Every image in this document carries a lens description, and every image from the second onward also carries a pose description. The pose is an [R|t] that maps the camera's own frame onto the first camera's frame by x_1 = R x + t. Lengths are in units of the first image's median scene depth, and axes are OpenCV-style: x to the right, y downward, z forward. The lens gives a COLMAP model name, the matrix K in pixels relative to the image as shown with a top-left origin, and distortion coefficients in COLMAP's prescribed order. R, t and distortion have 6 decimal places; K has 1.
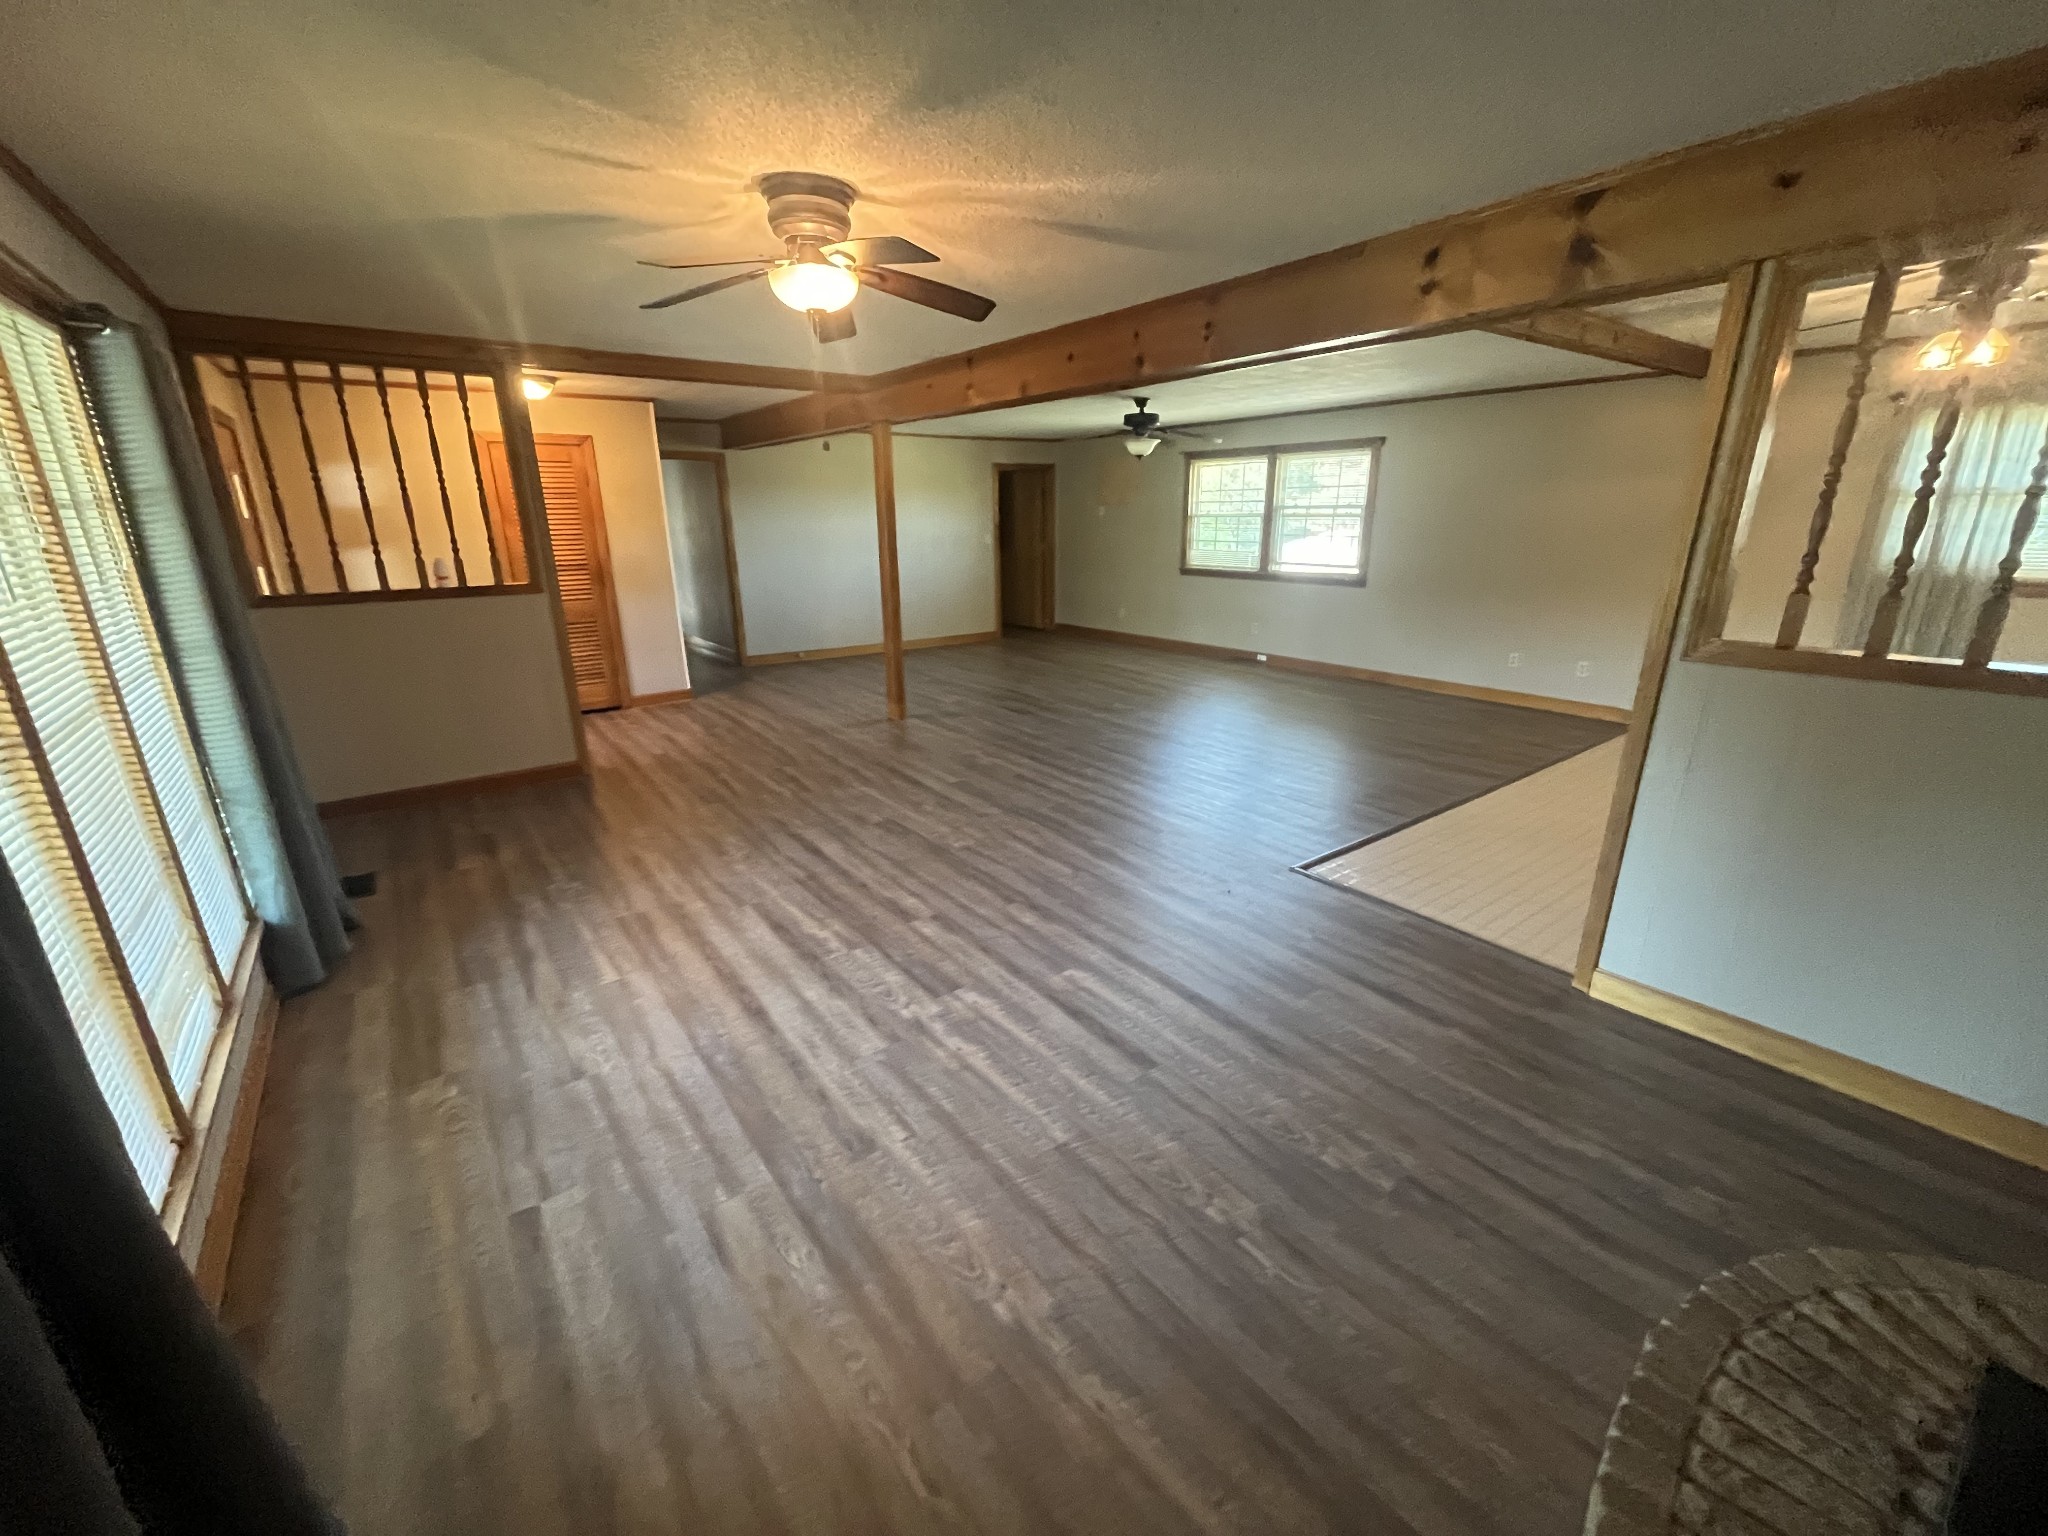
lens RADIAL K [[824.7, 0, 1017.2], [0, 824.7, 768.5], [0, 0, 1]] dist [-0.003987, -0.000260]
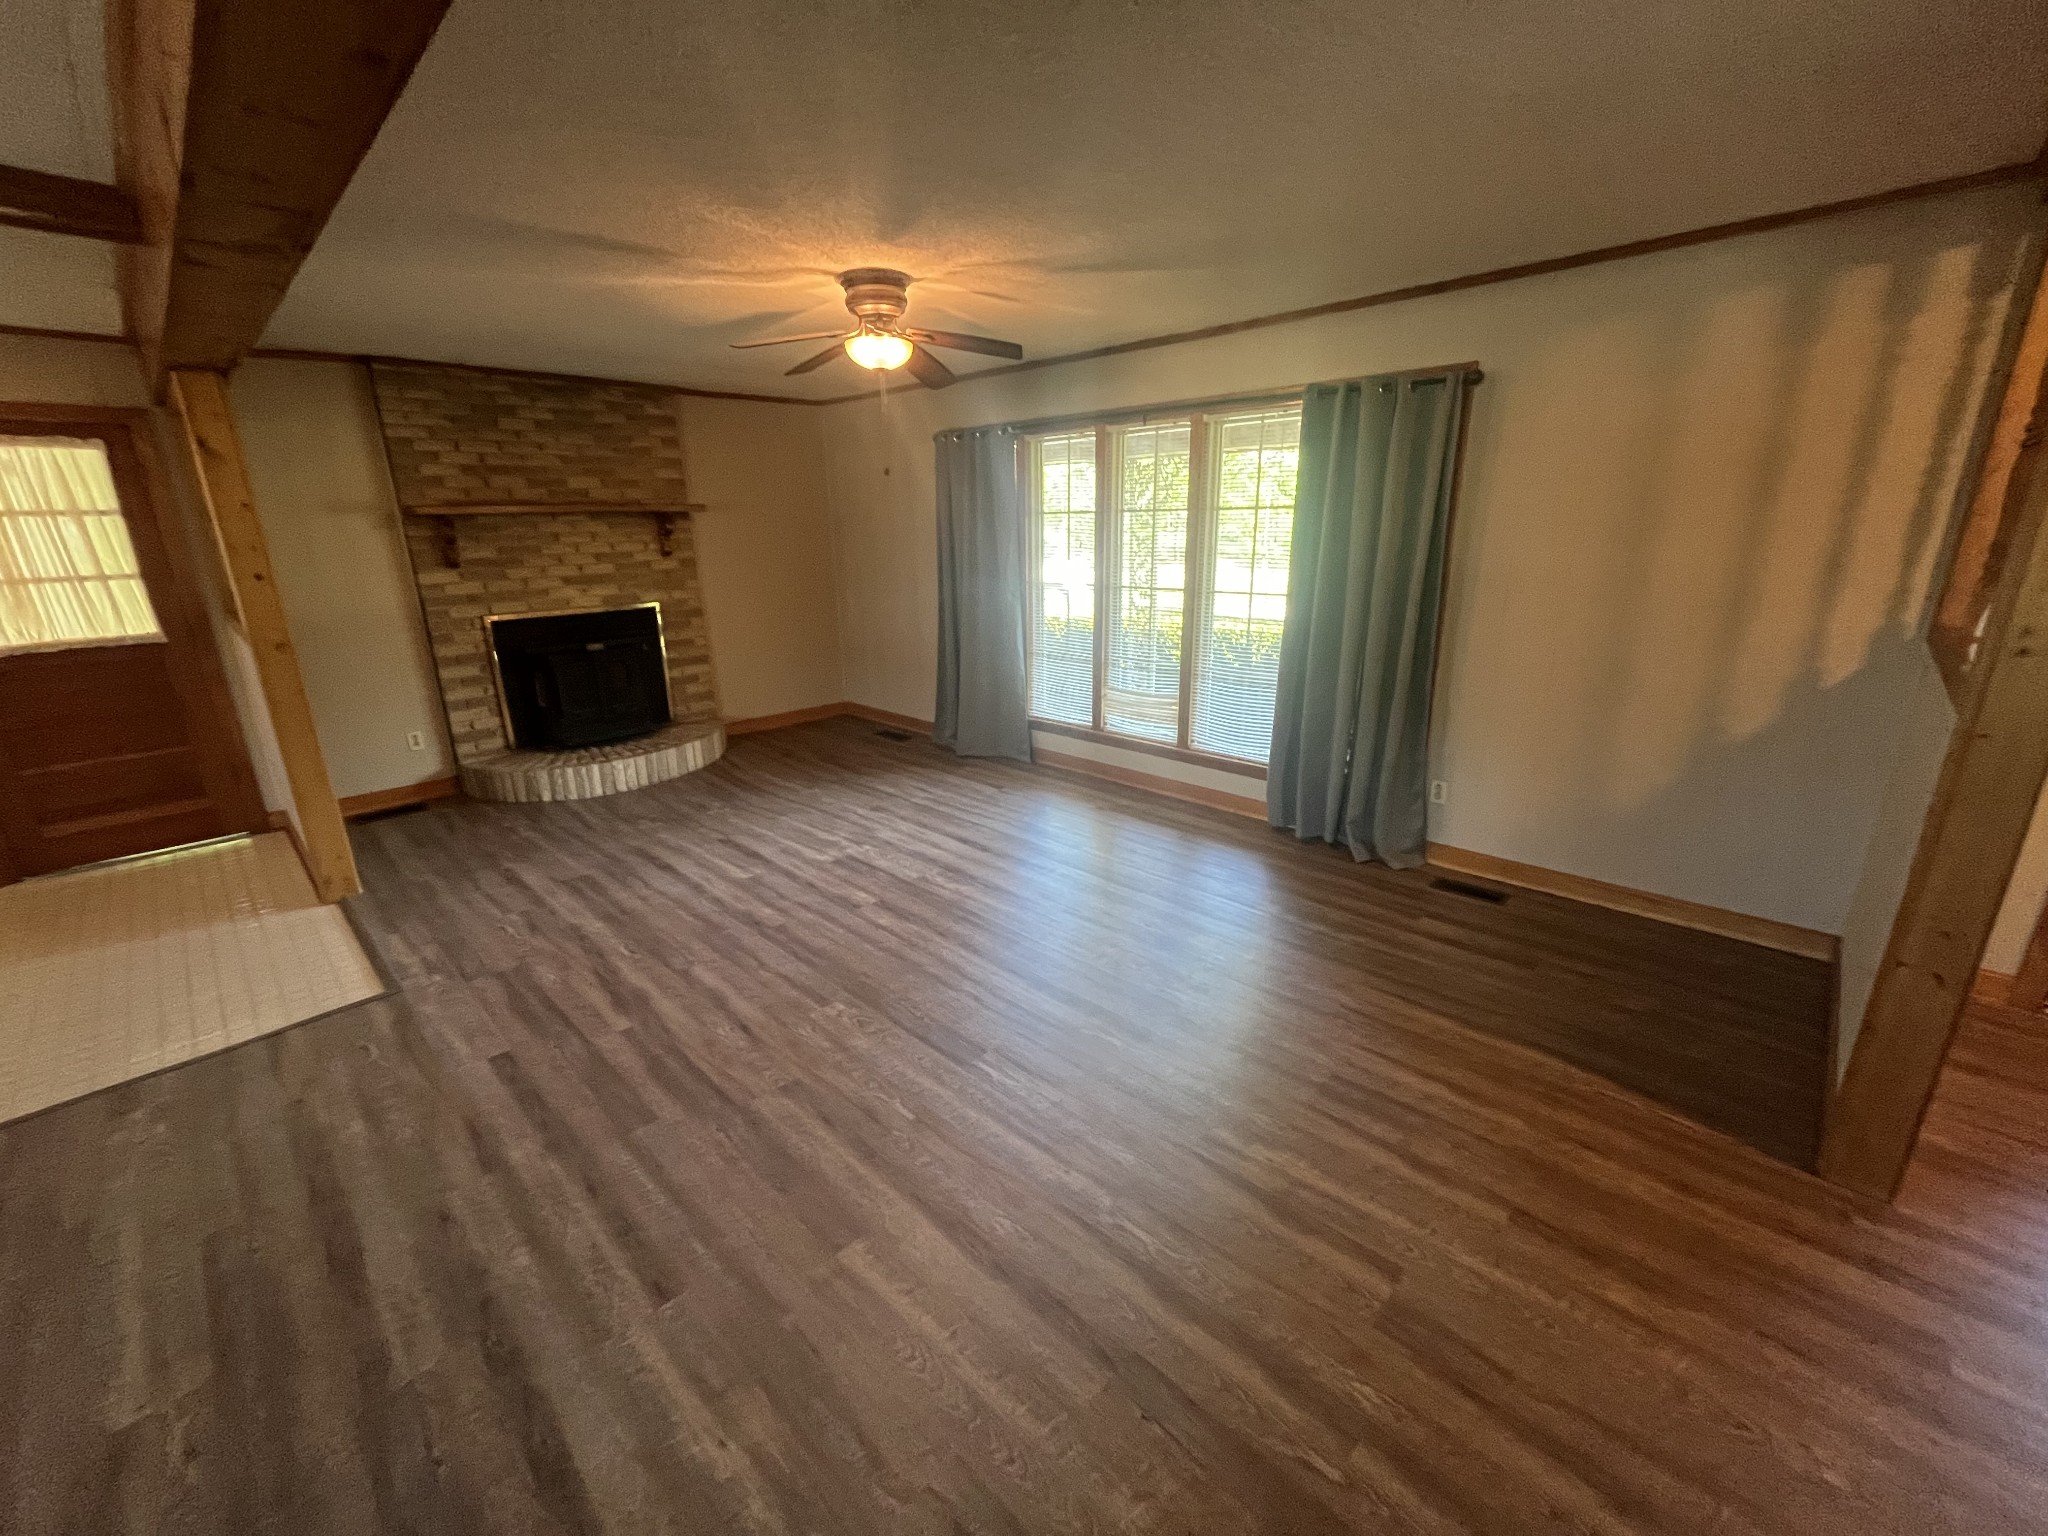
lens RADIAL K [[824.7, 0, 1017.6], [0, 824.7, 769.8], [0, 0, 1]] dist [-0.003987, -0.000260]
pose [[-0.987911, 0.070784, -0.137919, -0.191878], [-0.018875, 0.828127, 0.560222, -0.631292], [0.153869, 0.556053, -0.816780, 2.027945]]
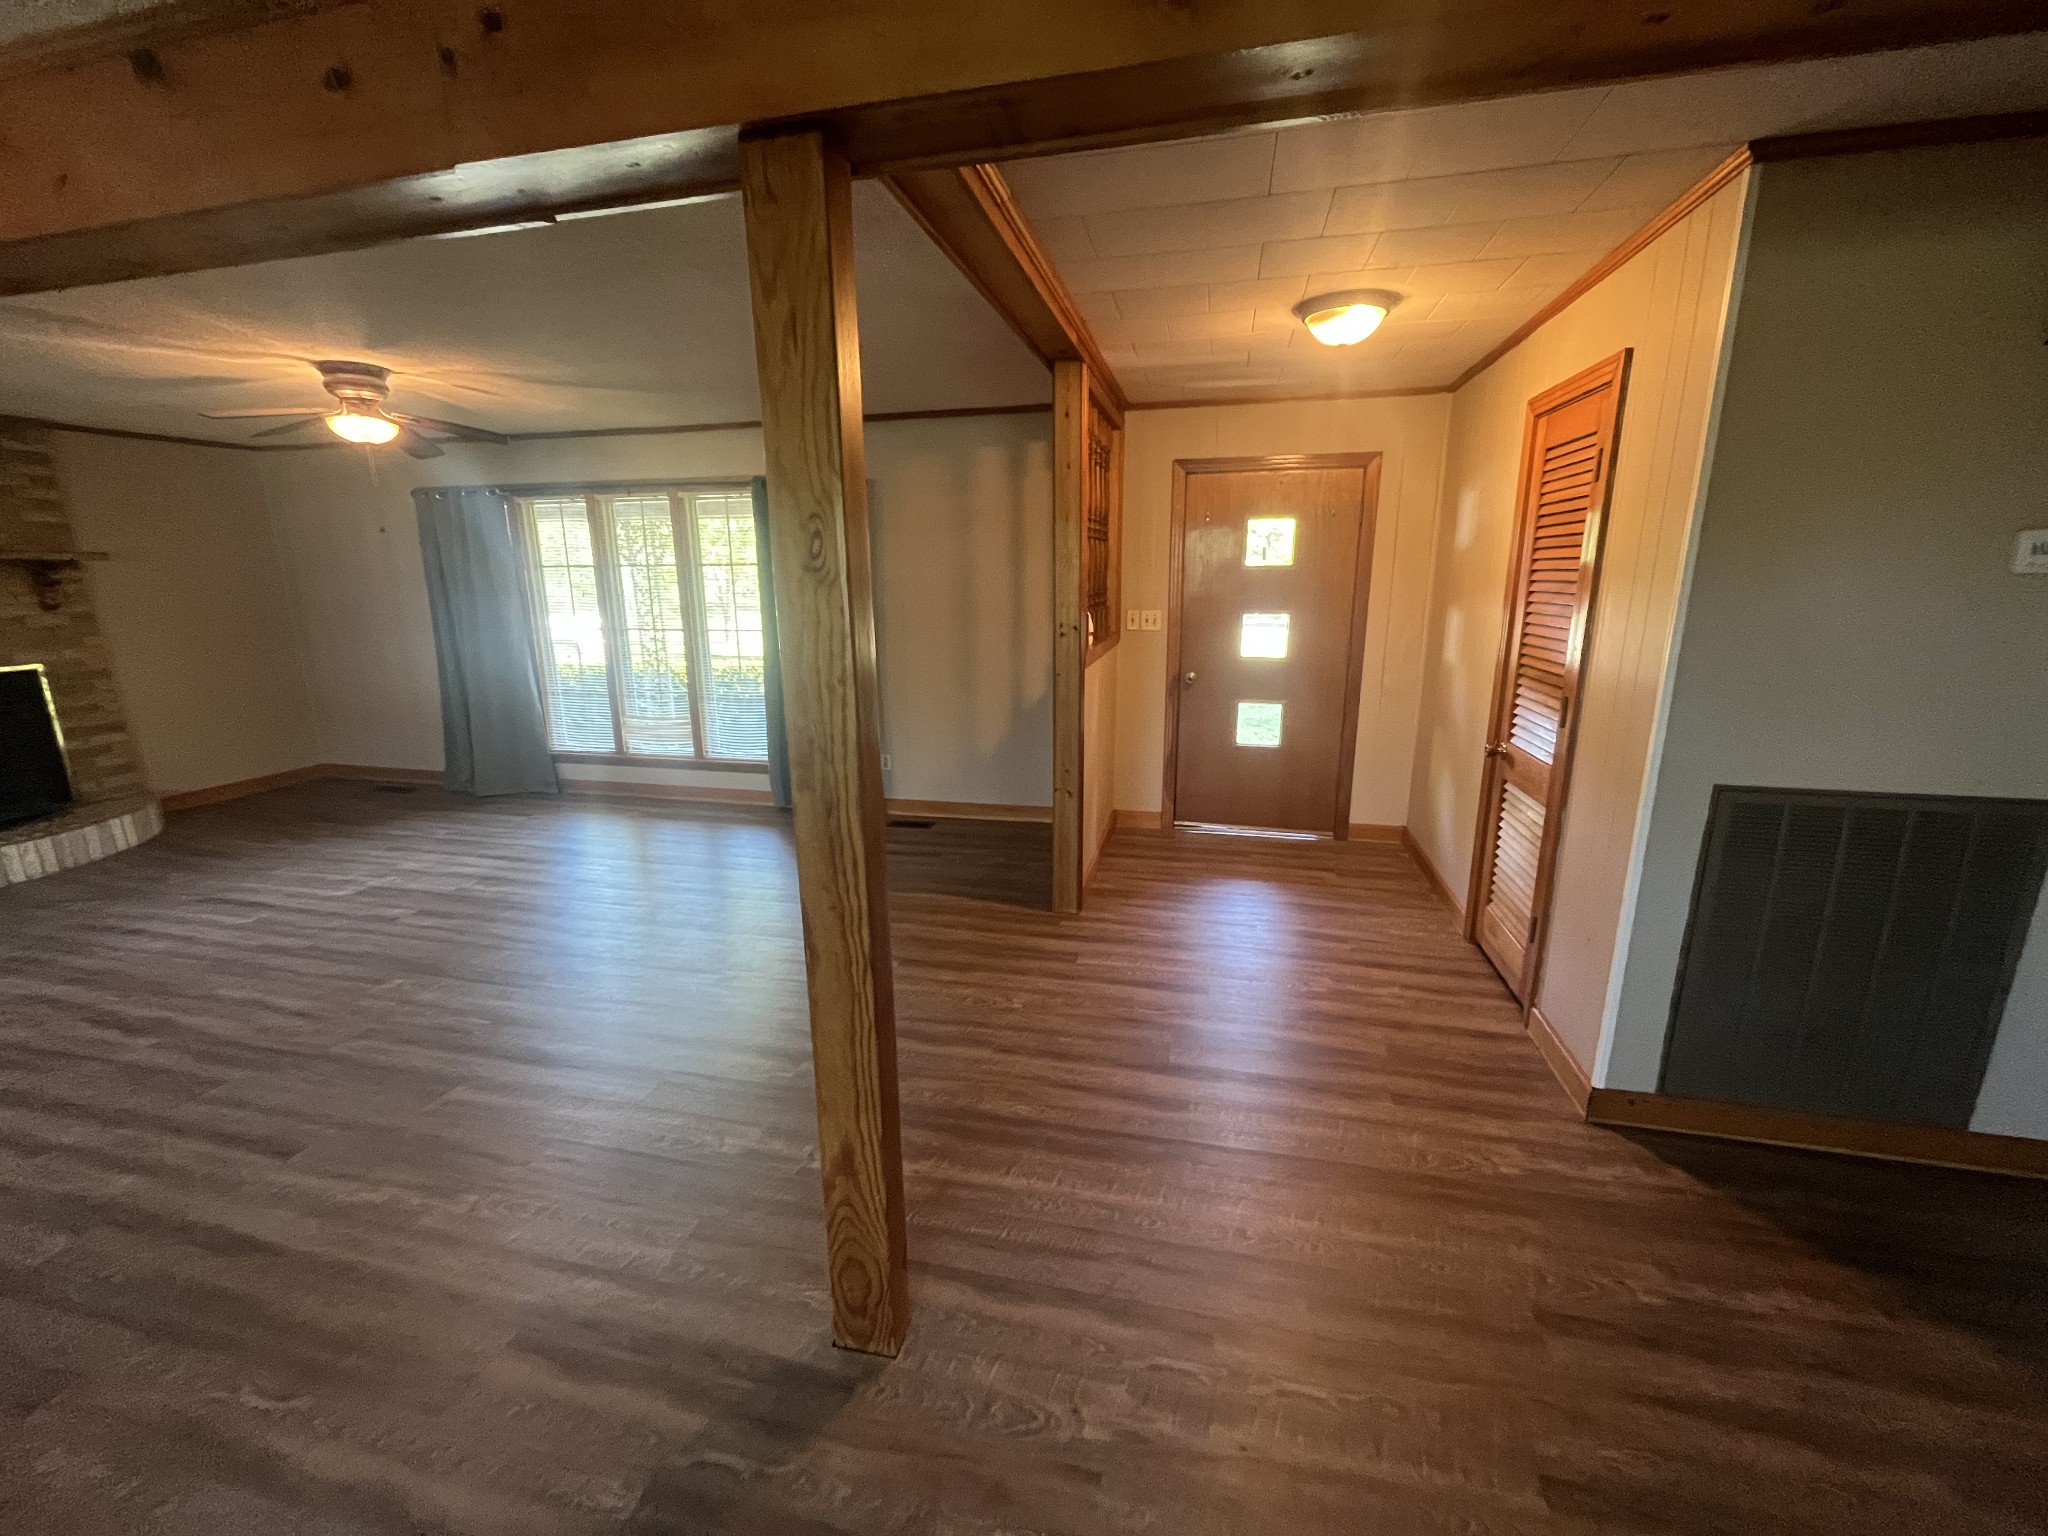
lens RADIAL K [[824.7, 0, 1021.1], [0, 824.7, 770.6], [0, 0, 1]] dist [-0.003987, -0.000260]
pose [[-0.765512, 0.167785, -0.621160, -0.103244], [-0.177095, 0.873169, 0.454107, -0.765261], [0.618570, 0.457628, -0.638708, 2.463540]]
